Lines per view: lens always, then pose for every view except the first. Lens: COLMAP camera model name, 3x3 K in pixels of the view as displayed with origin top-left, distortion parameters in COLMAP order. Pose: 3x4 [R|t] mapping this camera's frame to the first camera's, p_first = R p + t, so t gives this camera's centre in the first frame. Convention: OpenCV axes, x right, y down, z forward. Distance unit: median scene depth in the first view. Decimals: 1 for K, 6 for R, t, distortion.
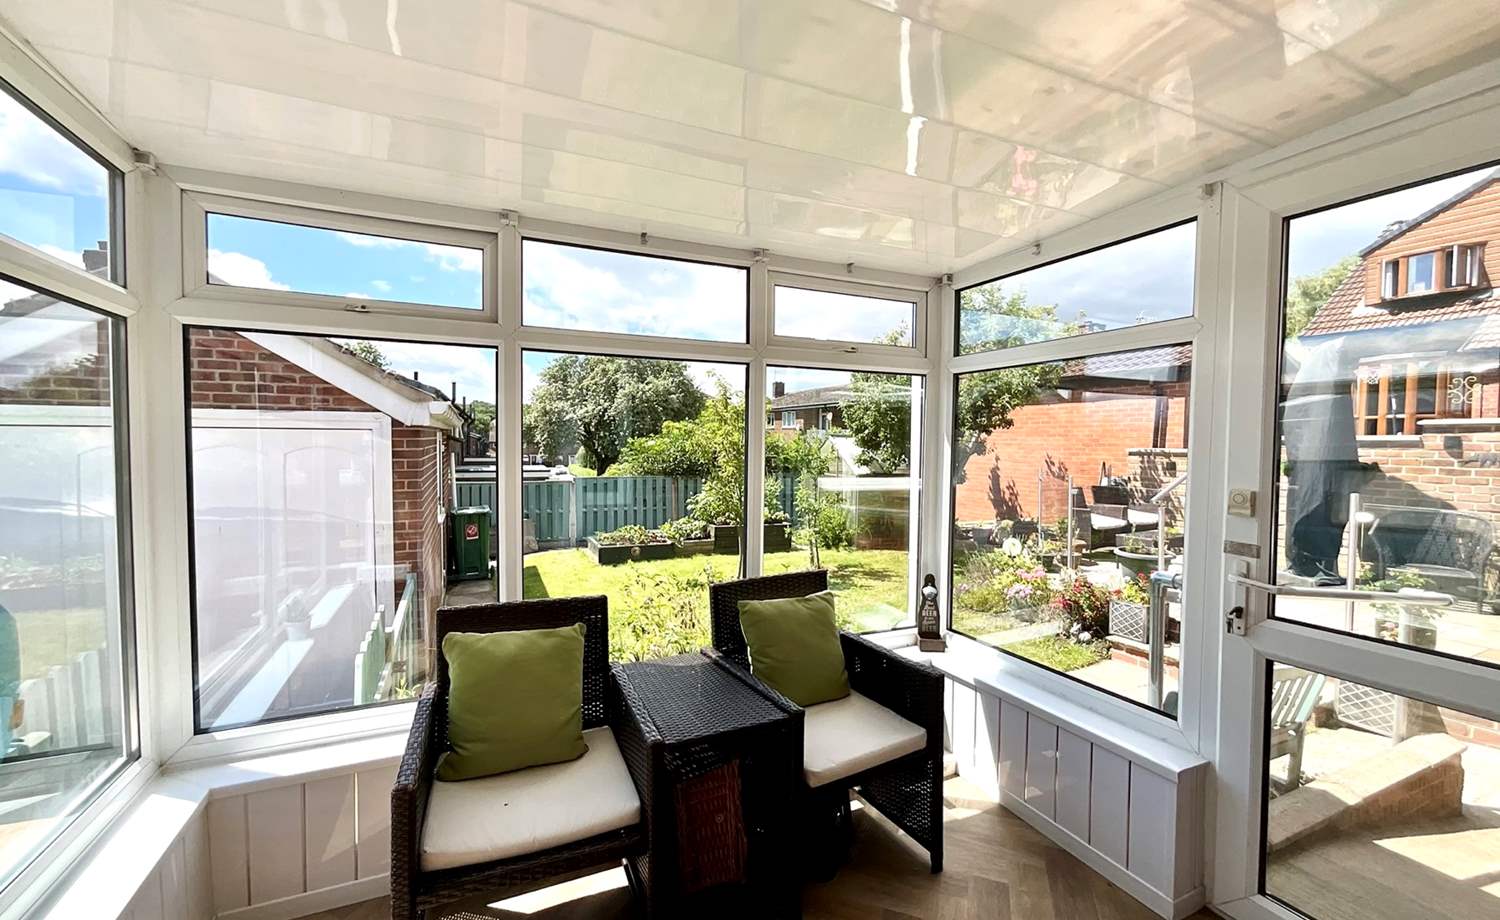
lens RADIAL K [[611.7, 0, 746.2], [0, 611.7, 470.6], [0, 0, 1]] dist [-0.000106, 0.000640]
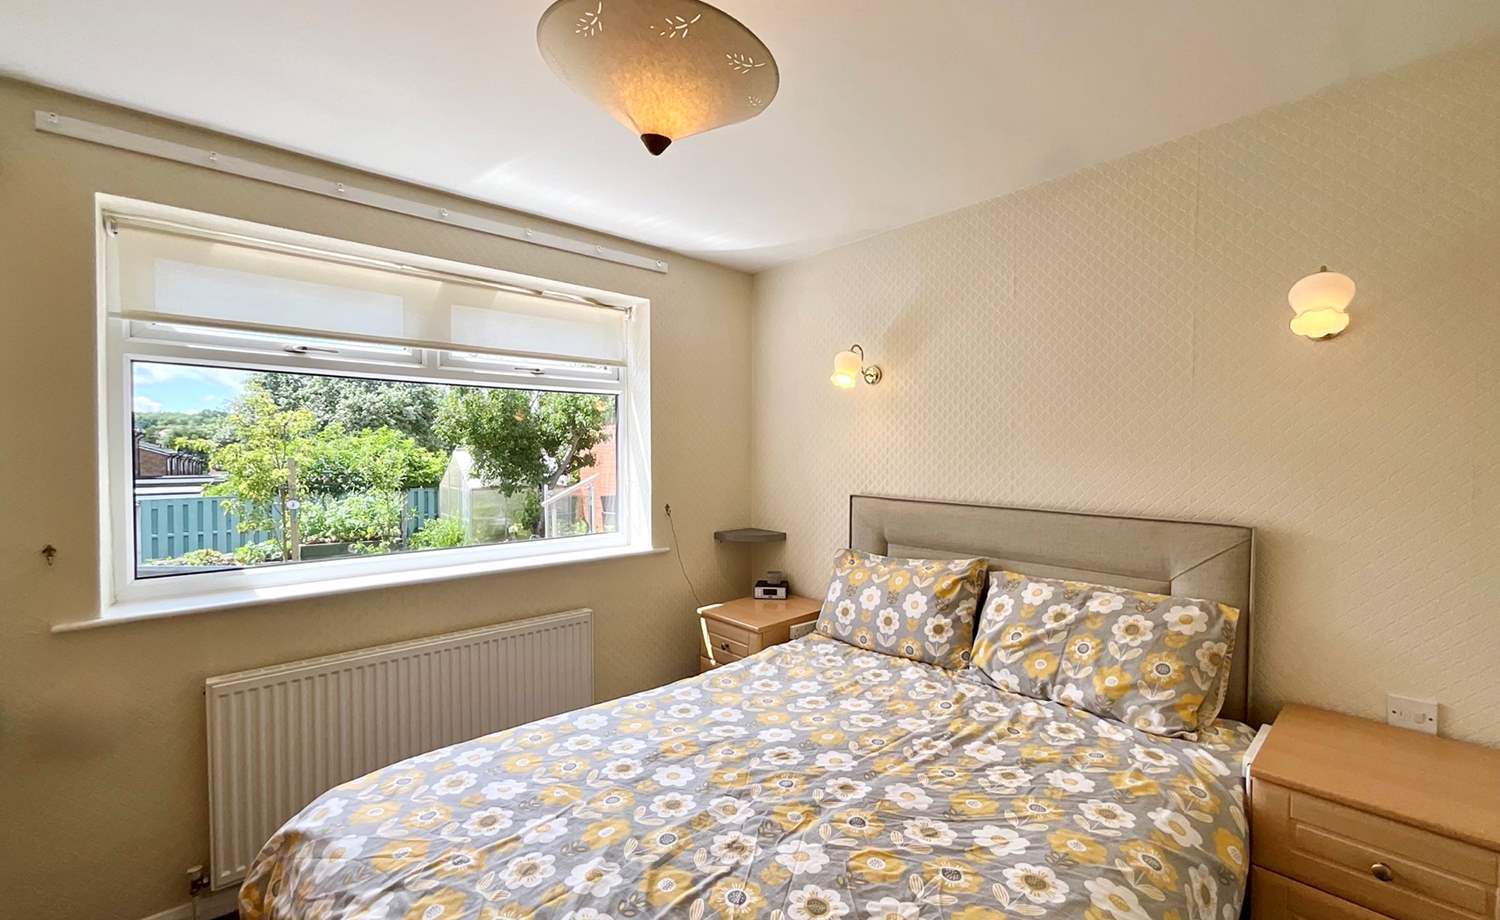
lens RADIAL K [[611.7, 0, 745.4], [0, 611.7, 457.1], [0, 0, 1]] dist [-0.000106, 0.000640]
pose [[0.955676, -0.012795, 0.294142, 0.377930], [0.025060, 0.998965, -0.037966, 0.006089], [-0.293352, 0.043654, 0.955007, -0.153156]]
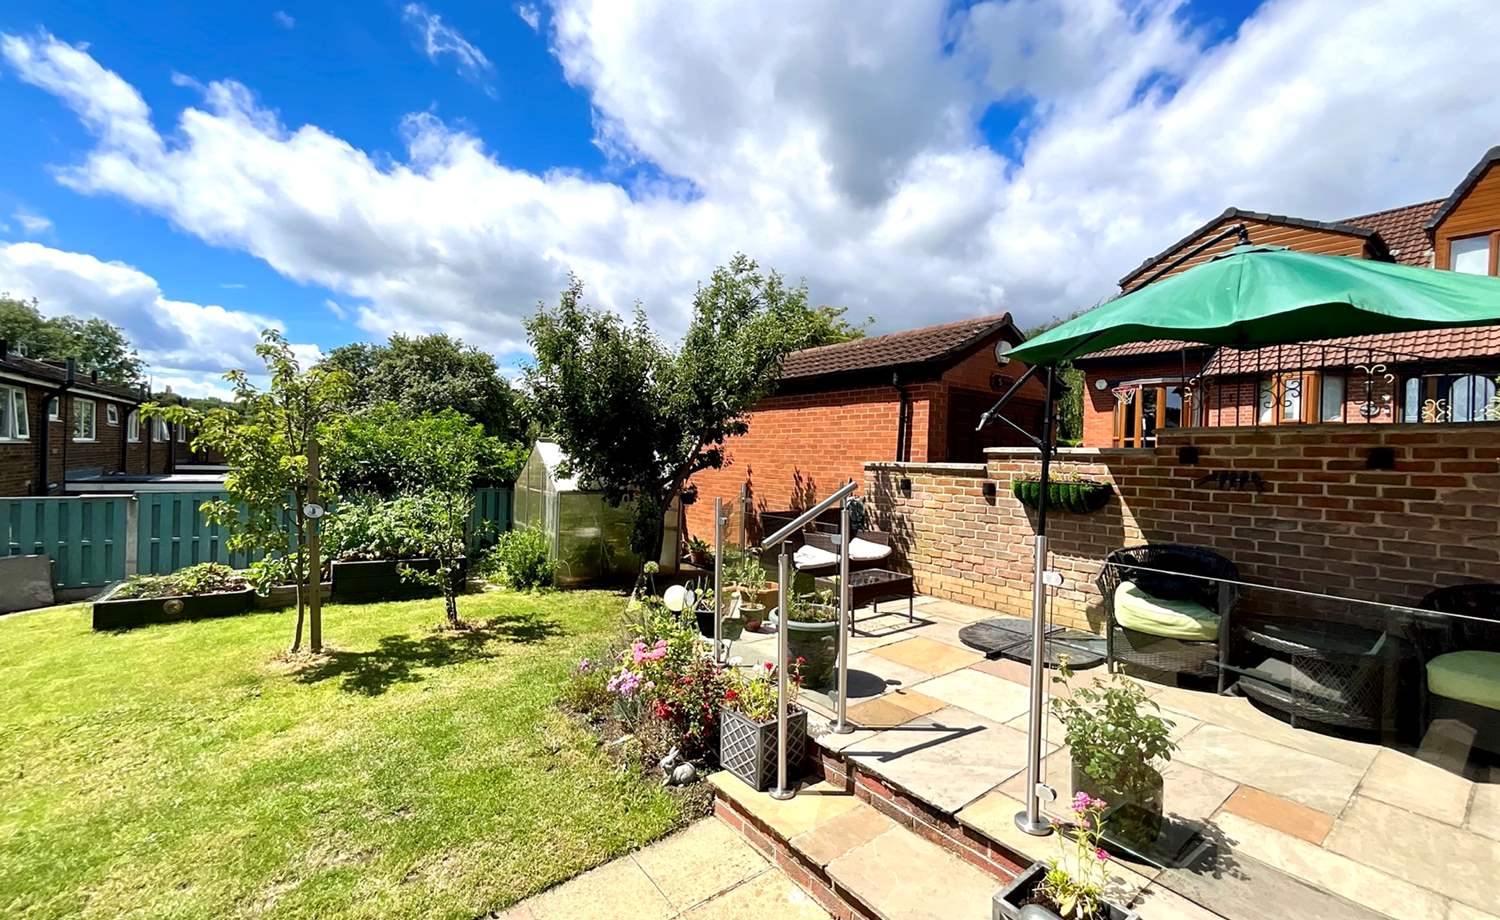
lens RADIAL K [[611.7, 0, 741.6], [0, 611.7, 459.1], [0, 0, 1]] dist [-0.000106, 0.000640]
pose [[0.976844, 0.018220, 0.213177, 0.283529], [-0.009330, 0.999047, -0.042632, -0.003370], [-0.213750, 0.039656, 0.976083, 0.237610]]
